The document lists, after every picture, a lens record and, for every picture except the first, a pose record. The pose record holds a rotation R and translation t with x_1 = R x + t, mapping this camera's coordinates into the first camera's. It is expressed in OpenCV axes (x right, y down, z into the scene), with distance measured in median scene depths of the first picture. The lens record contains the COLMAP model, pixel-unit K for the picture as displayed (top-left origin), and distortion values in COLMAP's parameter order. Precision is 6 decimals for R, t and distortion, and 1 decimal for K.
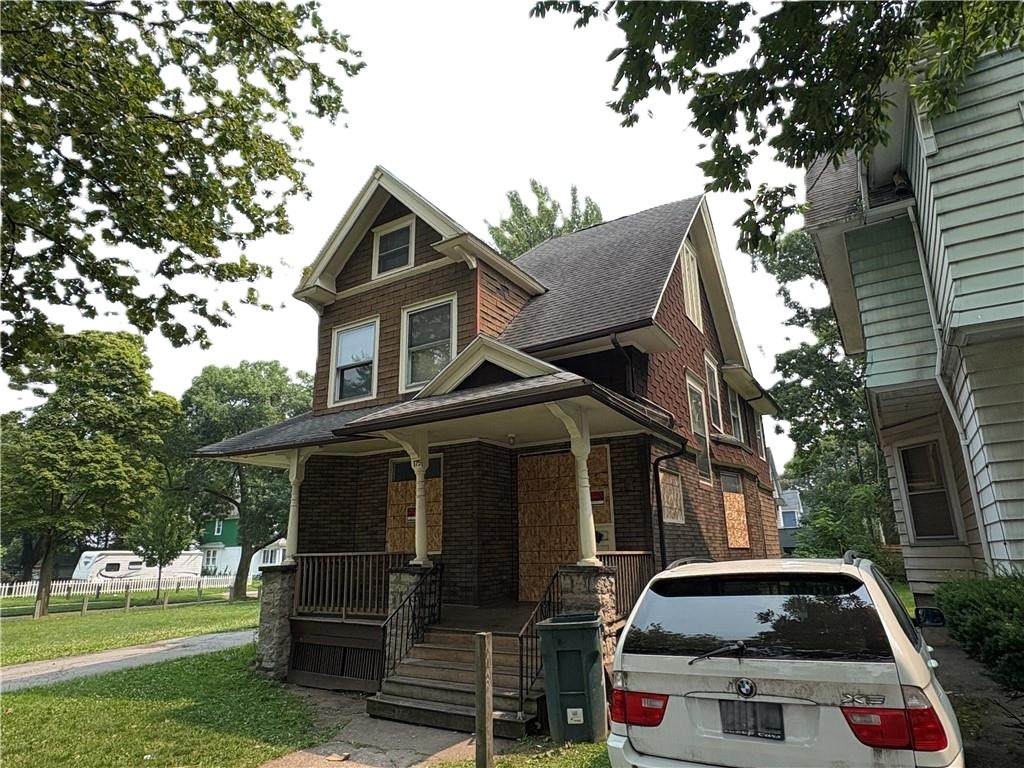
lens RADIAL K [[608.8, 0, 508.9], [0, 608.8, 401.5], [0, 0, 1]] dist [0.001392, 0.000906]
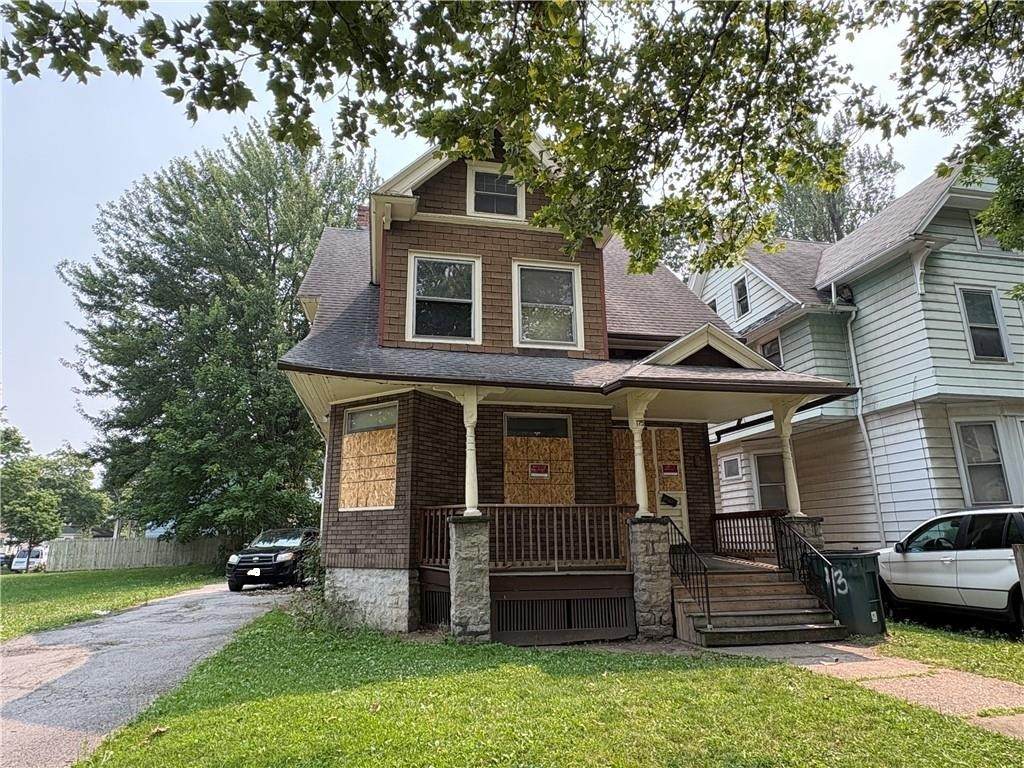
lens RADIAL K [[602.7, 0, 514.2], [0, 602.7, 397.4], [0, 0, 1]] dist [-0.005706, -0.000838]
pose [[0.728950, 0.164978, 0.664391, -0.822249], [-0.168164, 0.983942, -0.059822, 0.127068], [-0.663591, -0.068119, 0.744988, 0.292653]]
